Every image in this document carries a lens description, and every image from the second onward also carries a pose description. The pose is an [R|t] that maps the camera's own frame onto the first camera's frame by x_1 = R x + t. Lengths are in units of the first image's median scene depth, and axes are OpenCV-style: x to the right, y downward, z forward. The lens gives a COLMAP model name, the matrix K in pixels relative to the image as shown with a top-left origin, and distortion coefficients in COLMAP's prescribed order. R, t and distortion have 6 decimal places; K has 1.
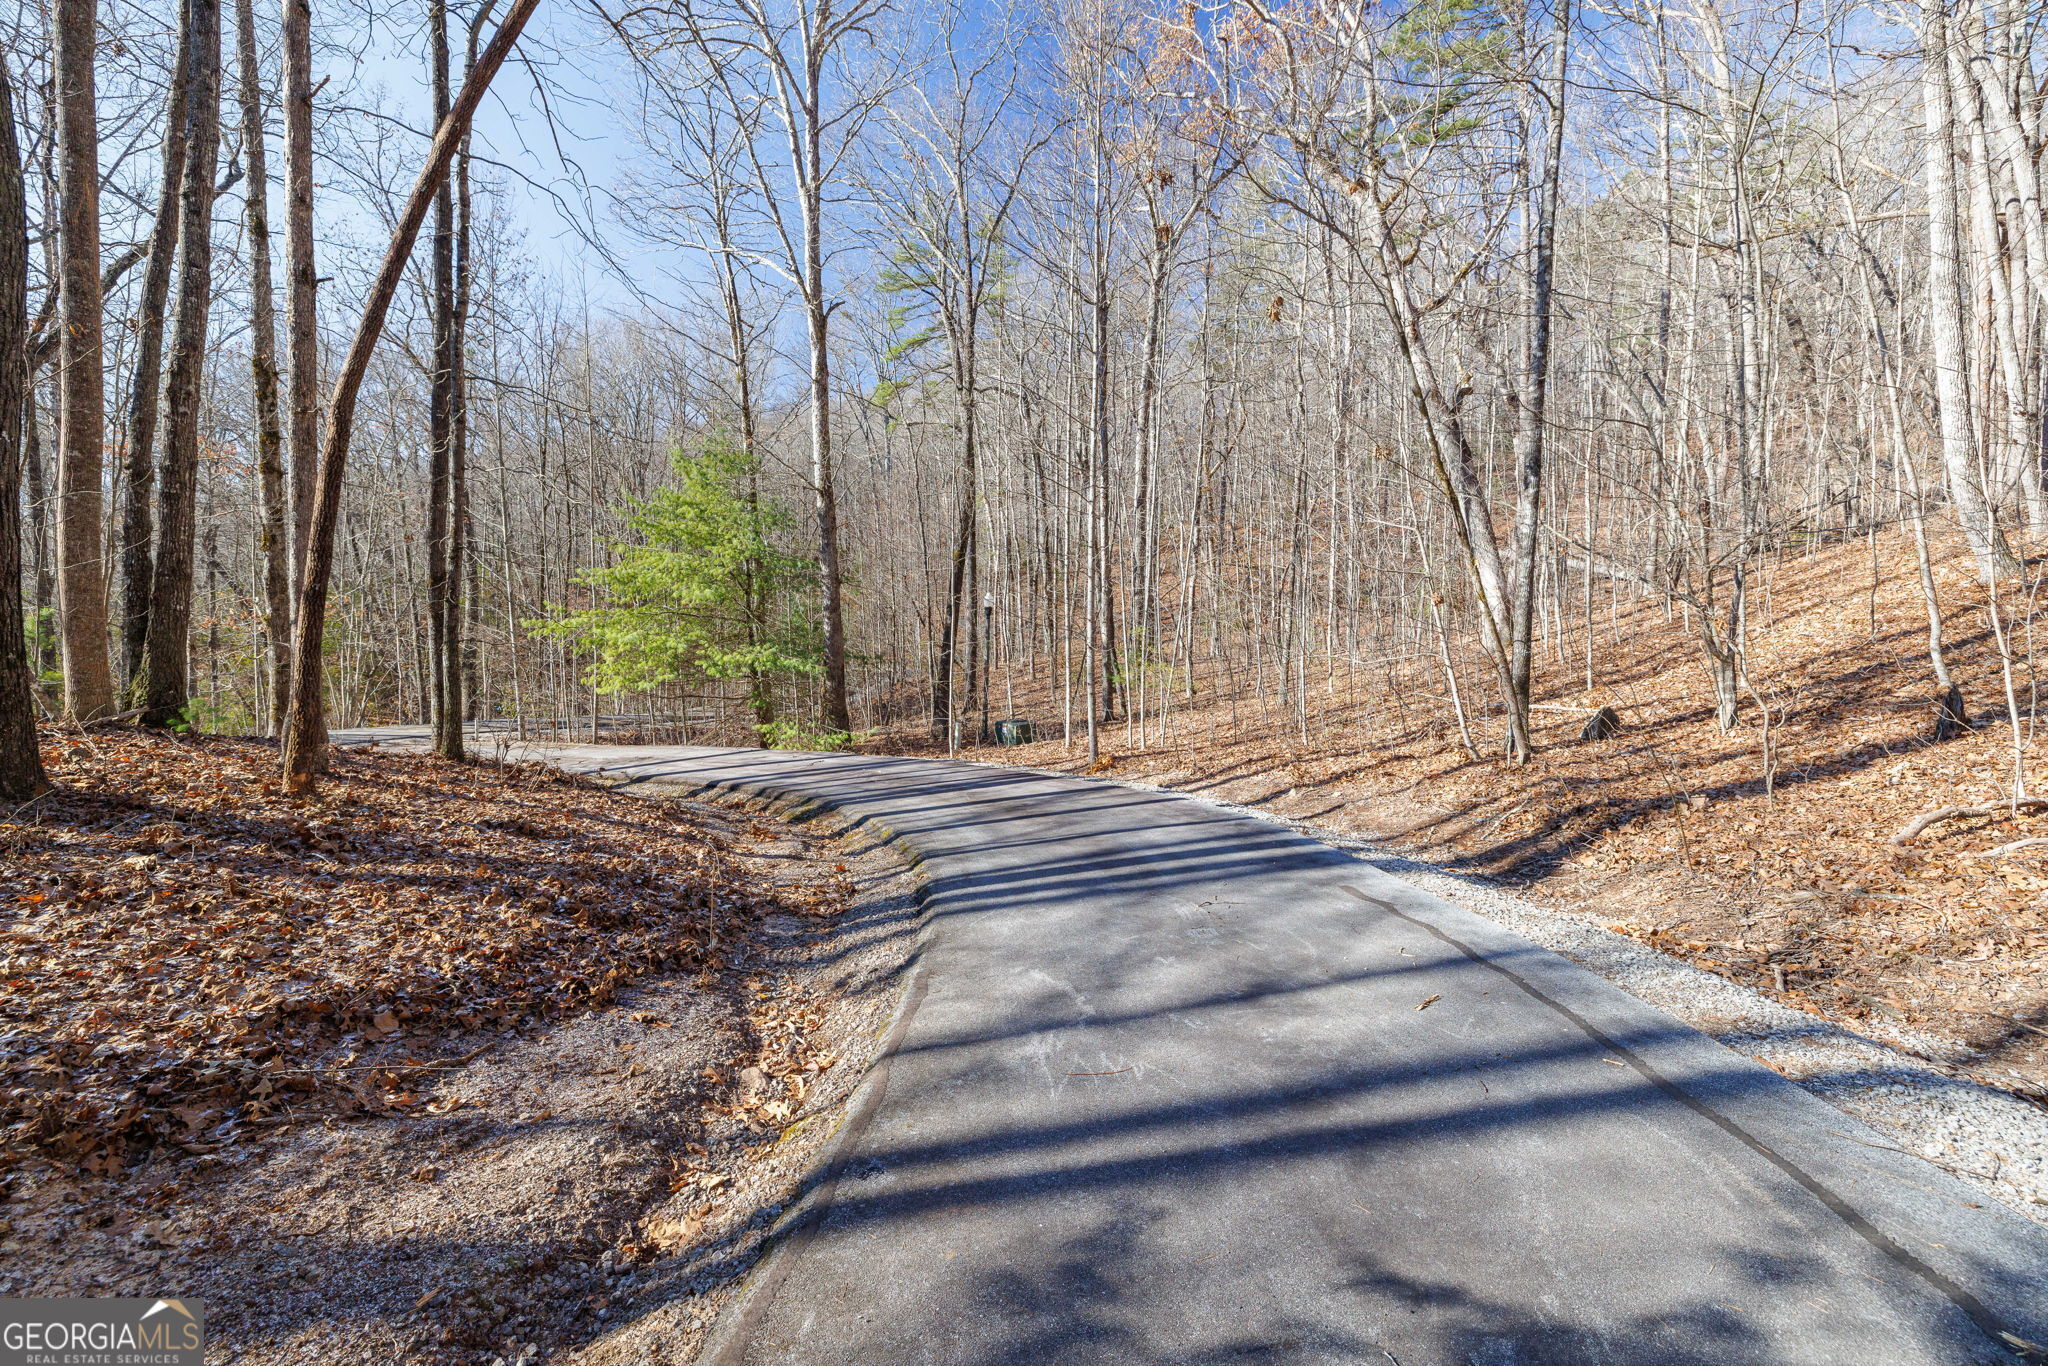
lens RADIAL K [[868.6, 0, 1021.1], [0, 868.6, 661.6], [0, 0, 1]] dist [-0.003674, 0.001456]
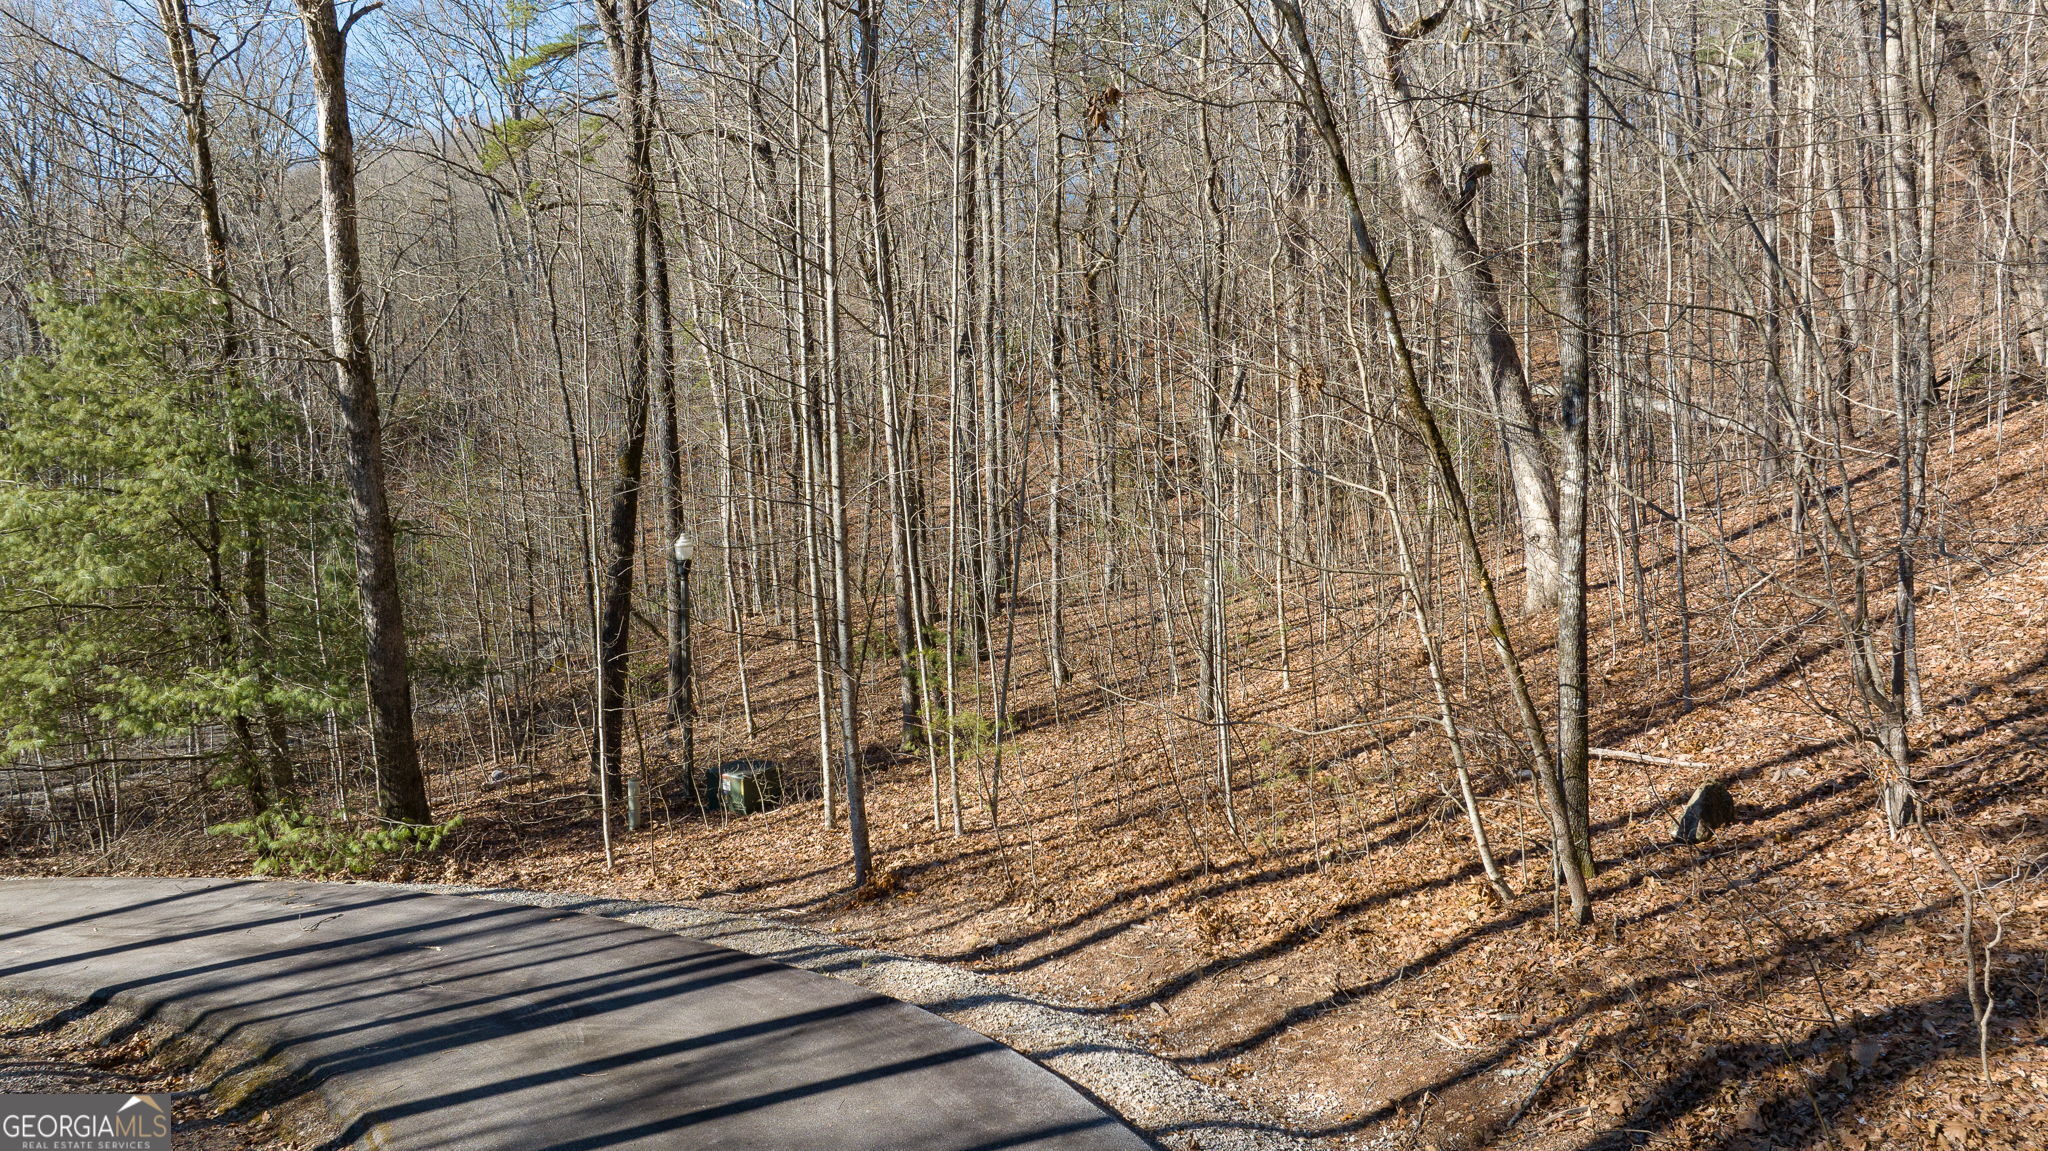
lens RADIAL K [[1508.3, 0, 1028.6], [0, 1508.3, 591.0], [0, 0, 1]] dist [-0.029867, 0.006776]
pose [[0.985835, -0.042071, 0.162353, 0.074026], [0.043243, 0.999058, -0.003690, -0.100039], [-0.162045, 0.010658, 0.986726, 0.093795]]
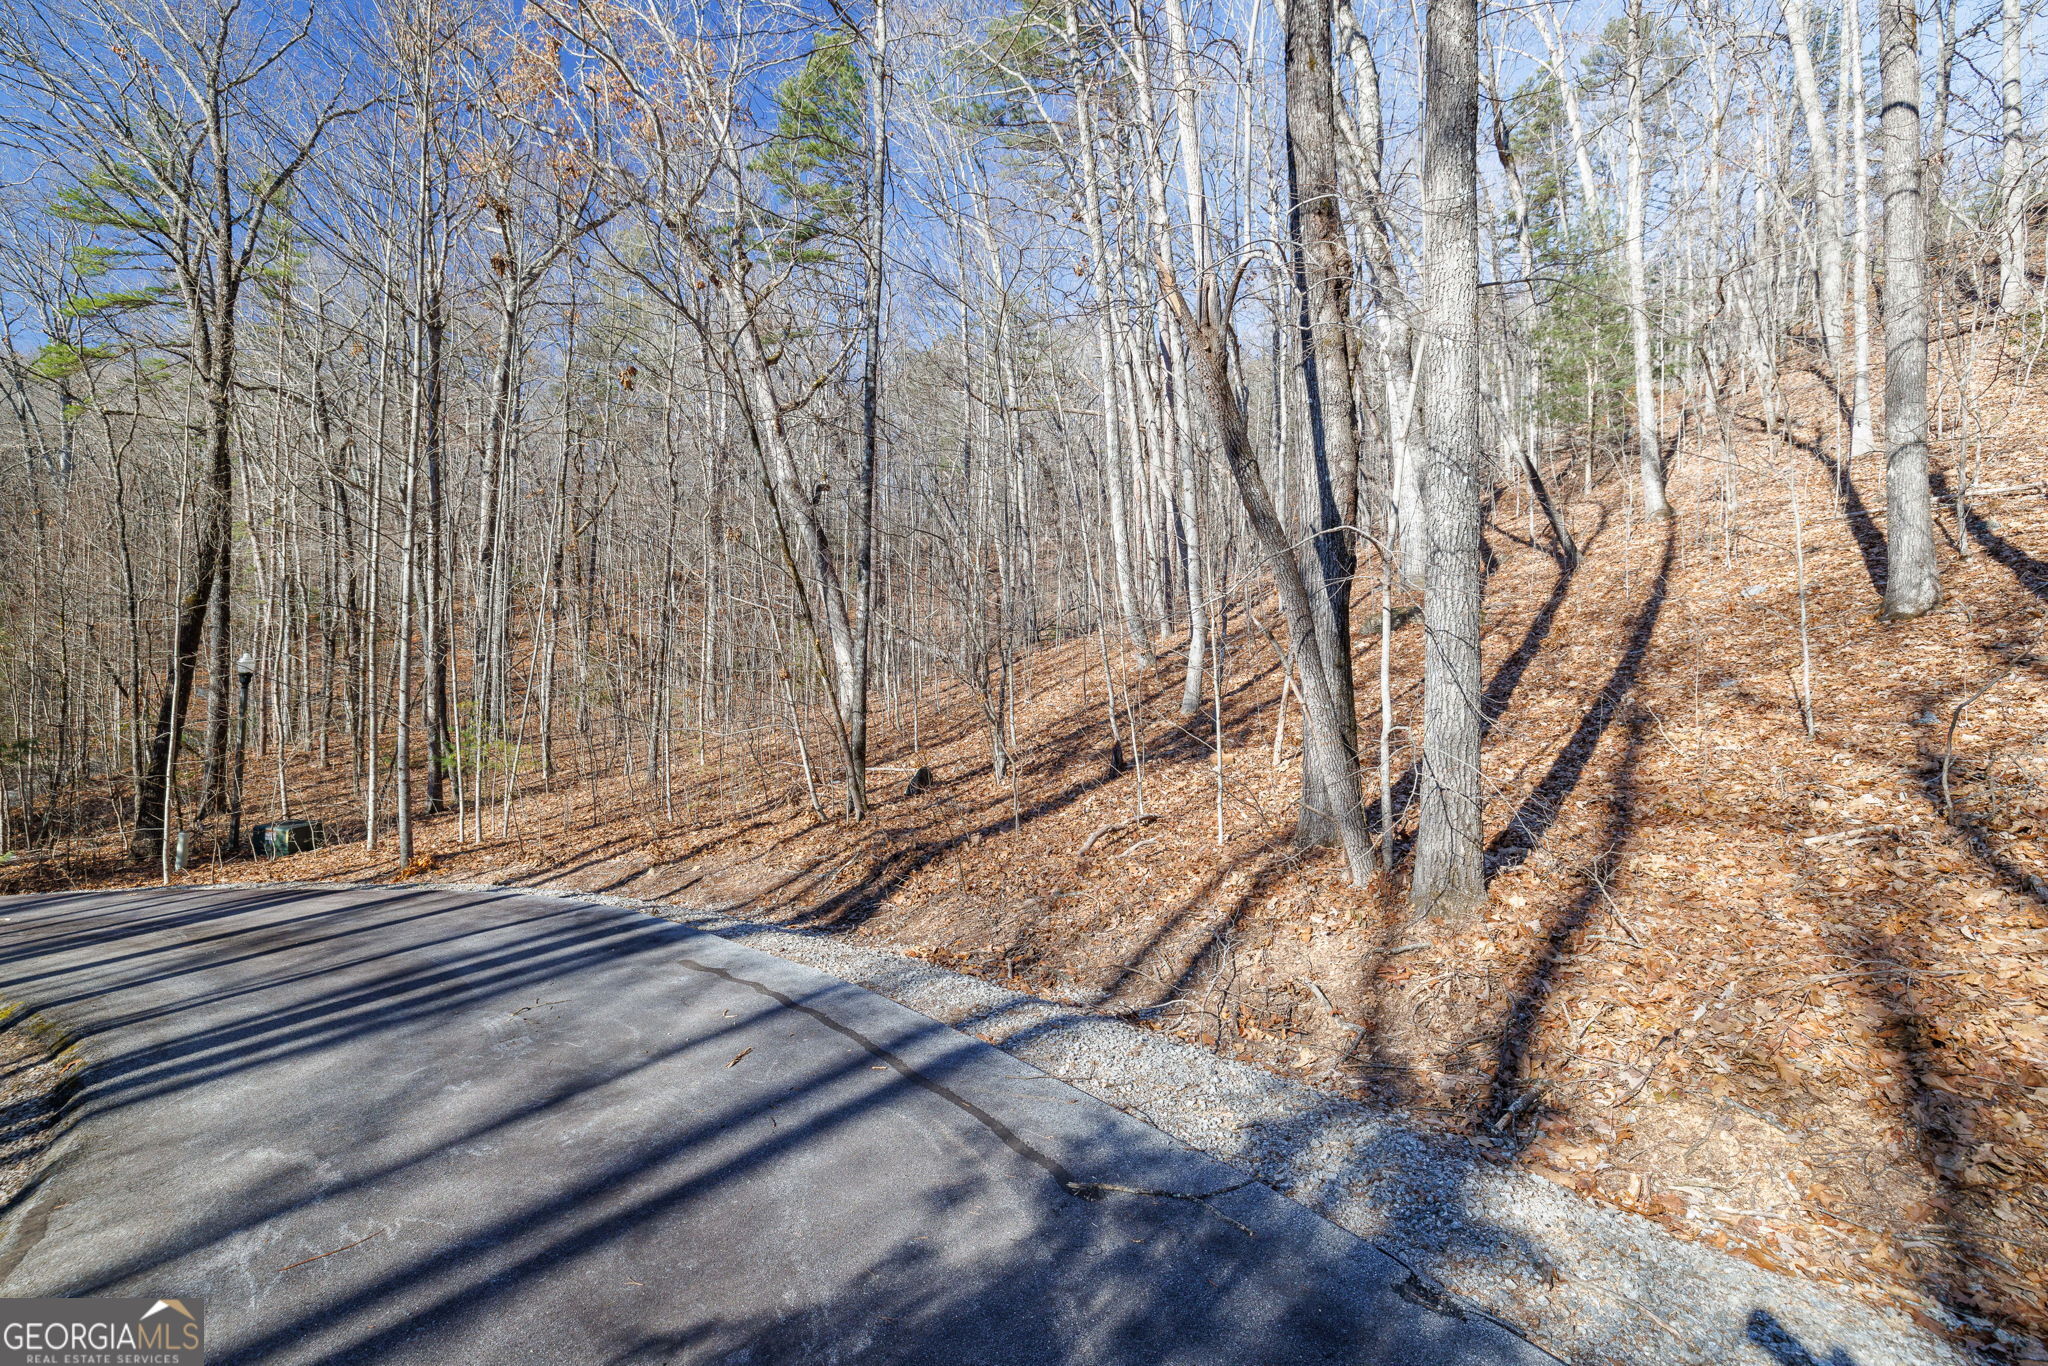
lens RADIAL K [[868.6, 0, 1024.2], [0, 868.6, 670.6], [0, 0, 1]] dist [-0.003674, 0.001456]
pose [[0.770739, 0.020133, 0.636833, 0.016602], [0.025972, 0.997677, -0.062975, -0.000850], [-0.636621, 0.065077, 0.768426, -0.020951]]
